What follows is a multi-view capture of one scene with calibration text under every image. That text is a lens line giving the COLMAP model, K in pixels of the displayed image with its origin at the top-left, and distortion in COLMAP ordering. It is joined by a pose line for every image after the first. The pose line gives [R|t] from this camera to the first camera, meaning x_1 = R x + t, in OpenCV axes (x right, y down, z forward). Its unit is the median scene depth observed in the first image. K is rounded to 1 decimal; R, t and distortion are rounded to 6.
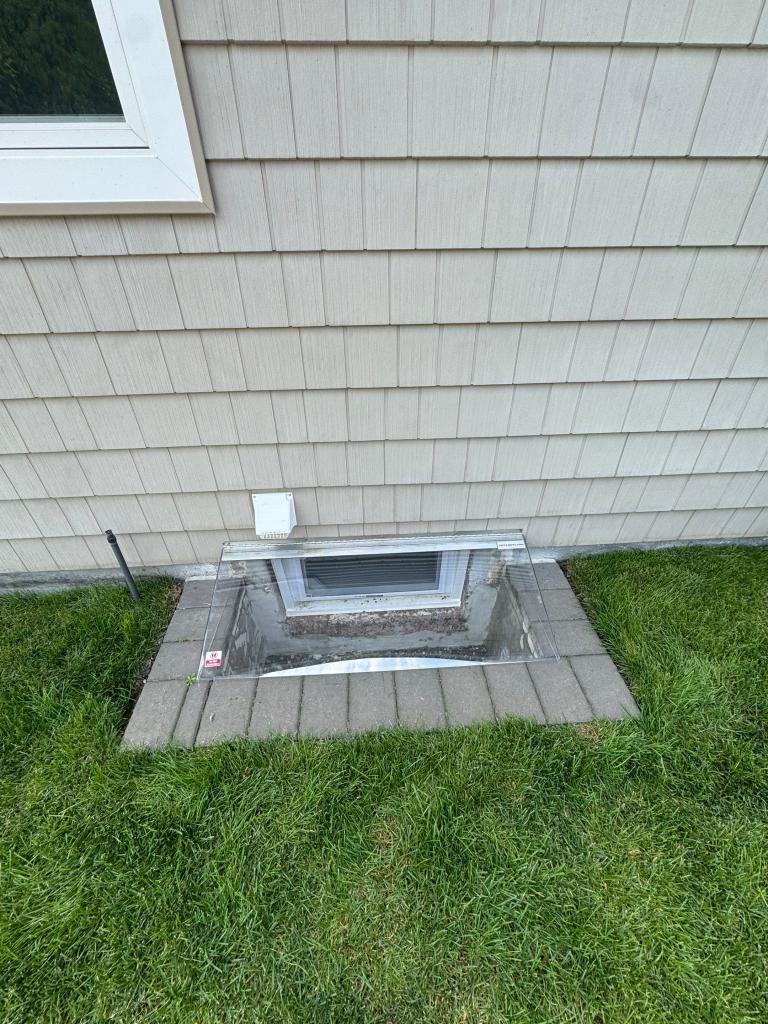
lens RADIAL K [[414.2, 0, 384.0], [0, 414.2, 512.0], [0, 0, 1]] dist [-0.000168, -0.000087]
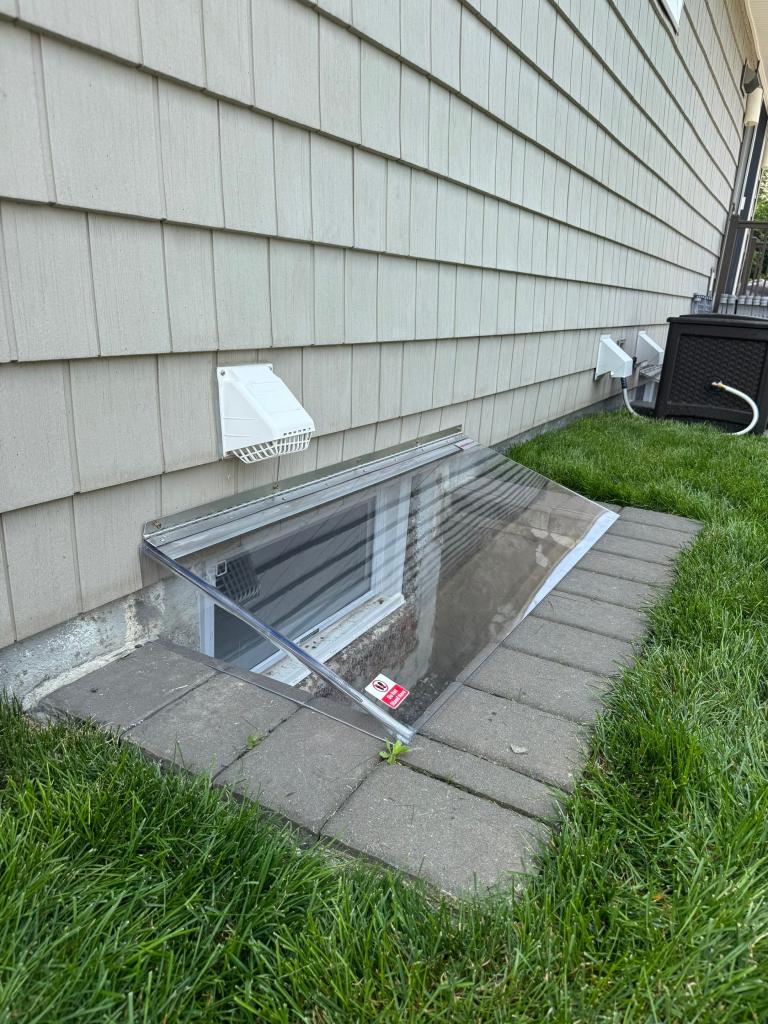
lens RADIAL K [[694.3, 0, 384.0], [0, 694.3, 512.0], [0, 0, 1]] dist [0.006211, -0.000580]
pose [[0.554057, -0.215881, 0.804000, -0.851797], [0.454976, 0.887316, -0.075283, 0.233794], [-0.697150, 0.407512, 0.589844, 0.494989]]
